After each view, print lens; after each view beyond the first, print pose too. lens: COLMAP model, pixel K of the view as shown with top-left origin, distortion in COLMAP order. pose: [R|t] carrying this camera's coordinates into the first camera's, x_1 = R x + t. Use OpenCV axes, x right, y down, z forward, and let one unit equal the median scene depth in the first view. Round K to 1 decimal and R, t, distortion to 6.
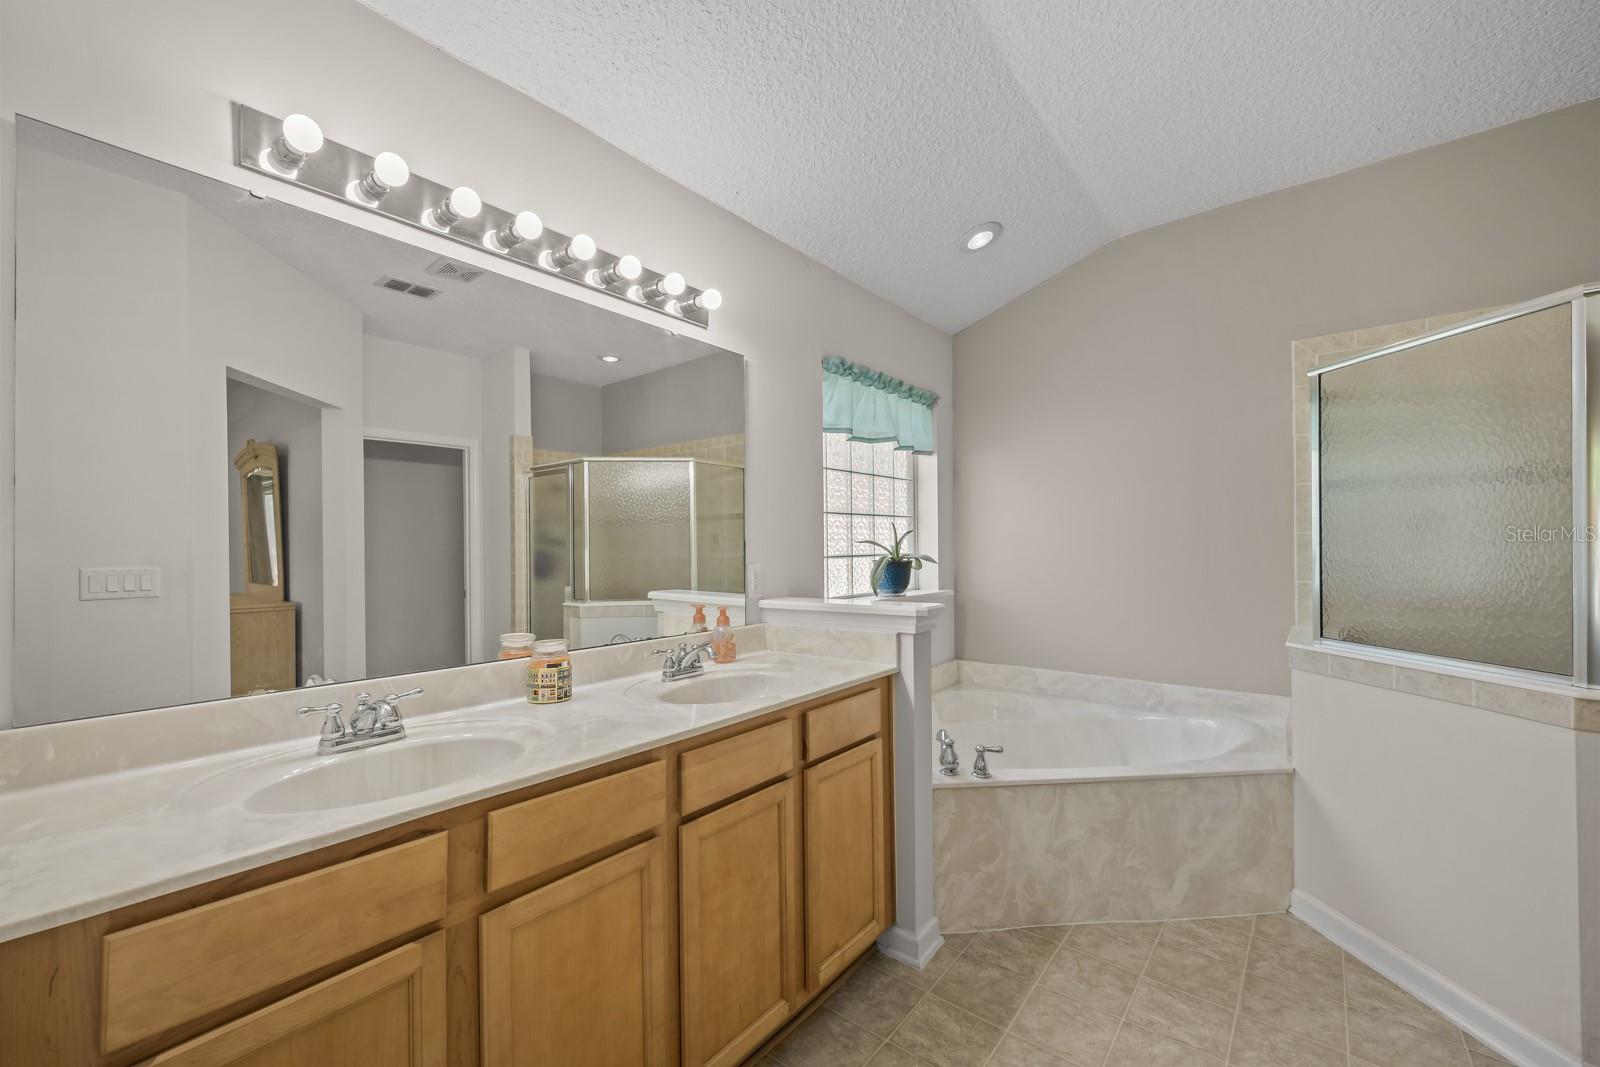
lens RADIAL K [[649.4, 0, 779.9], [0, 649.4, 545.2], [0, 0, 1]] dist [-0.000338, -0.000035]
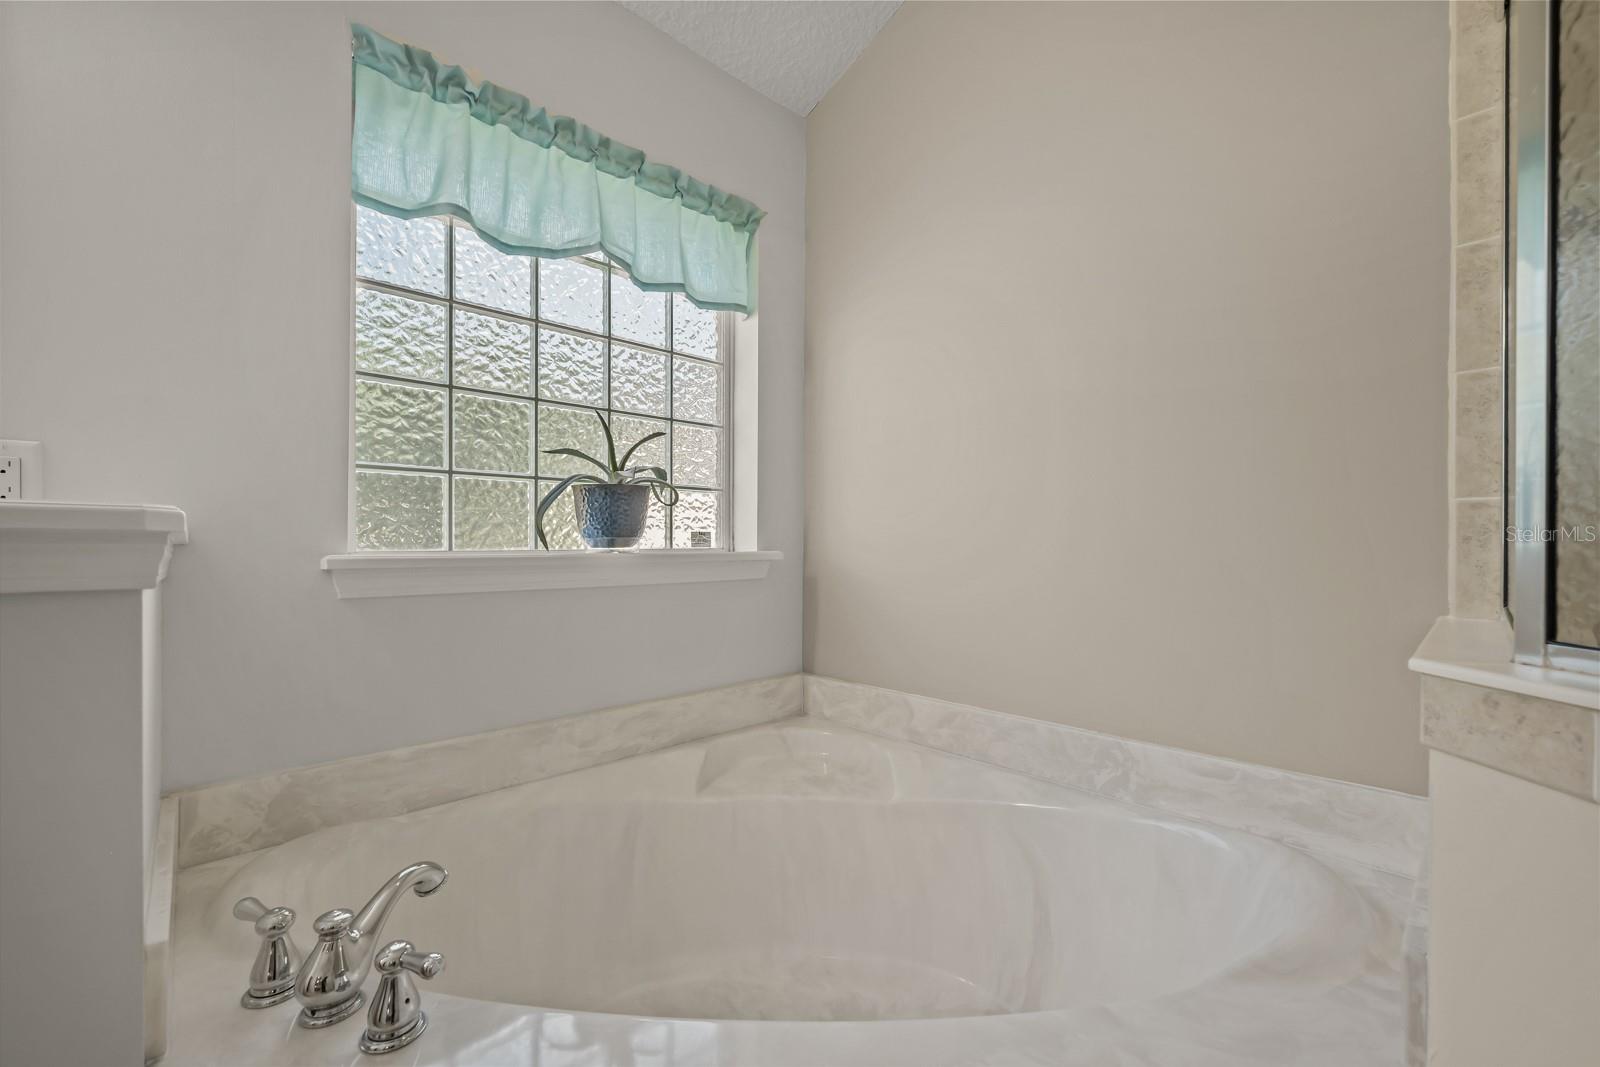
lens RADIAL K [[652.9, 0, 800.0], [0, 652.9, 554.0], [0, 0, 1]] dist [0.001655, 0.000176]
pose [[0.993596, 0.004325, -0.112911, 0.391908], [-0.002911, 0.999915, 0.012686, 0.072407], [0.112957, -0.012276, 0.993524, 0.491800]]
